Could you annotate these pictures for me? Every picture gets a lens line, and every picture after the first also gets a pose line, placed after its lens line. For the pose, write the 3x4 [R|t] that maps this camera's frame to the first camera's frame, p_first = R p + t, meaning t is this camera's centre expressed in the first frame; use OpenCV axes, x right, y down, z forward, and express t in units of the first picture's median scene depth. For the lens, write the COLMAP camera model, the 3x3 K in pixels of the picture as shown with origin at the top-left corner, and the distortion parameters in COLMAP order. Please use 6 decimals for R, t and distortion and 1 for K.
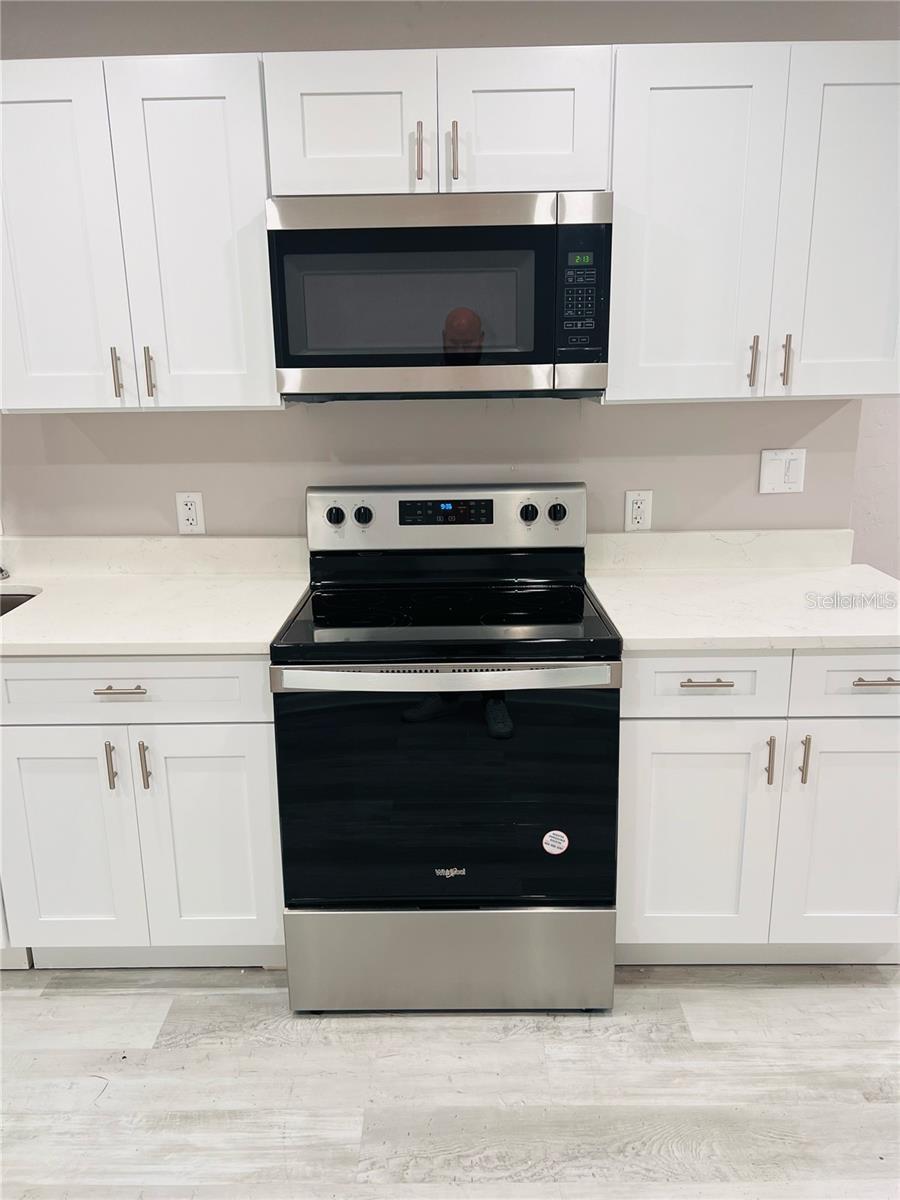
lens RADIAL K [[897.6, 0, 445.5], [0, 897.6, 599.7], [0, 0, 1]] dist [0.068731, -0.078137]
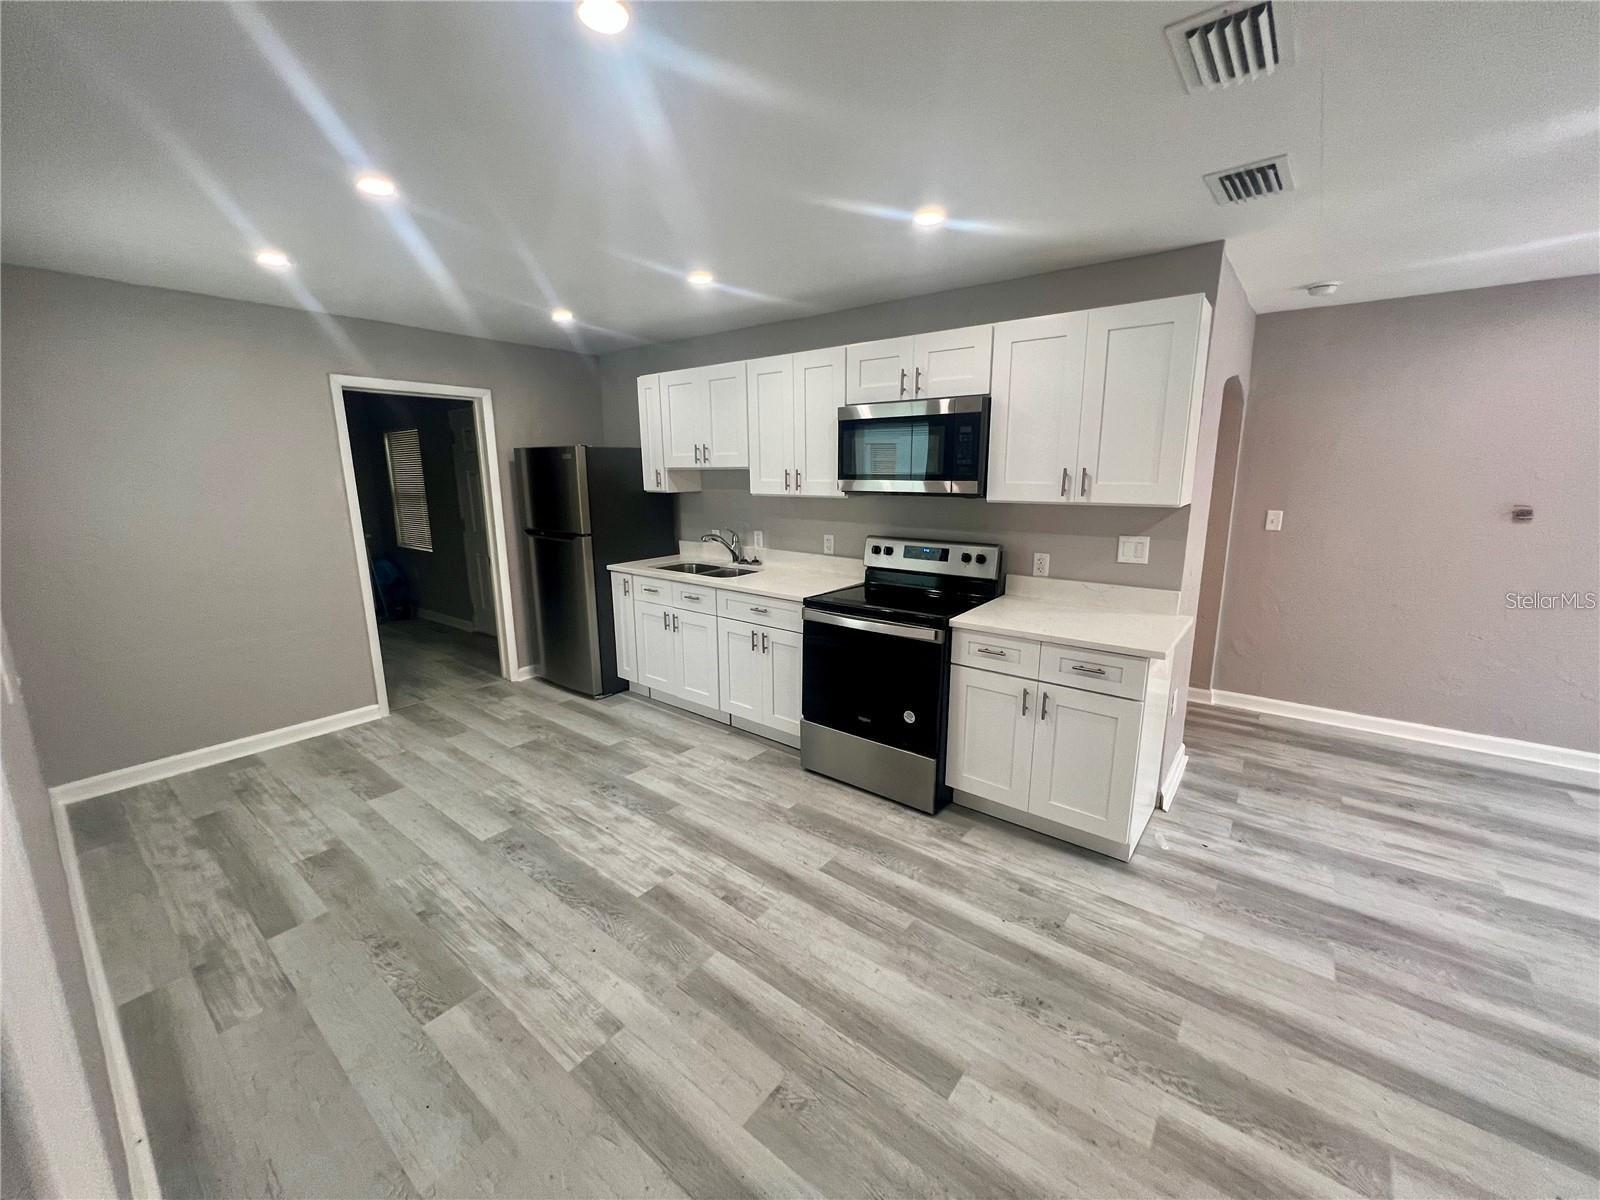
lens RADIAL K [[636.1, 0, 796.2], [0, 636.1, 597.9], [0, 0, 1]] dist [-0.000509, -0.000019]
pose [[0.784422, 0.135761, -0.605187, 0.704940], [-0.164483, 0.986347, 0.008069, 0.036316], [0.598020, 0.093214, 0.796042, -0.281875]]
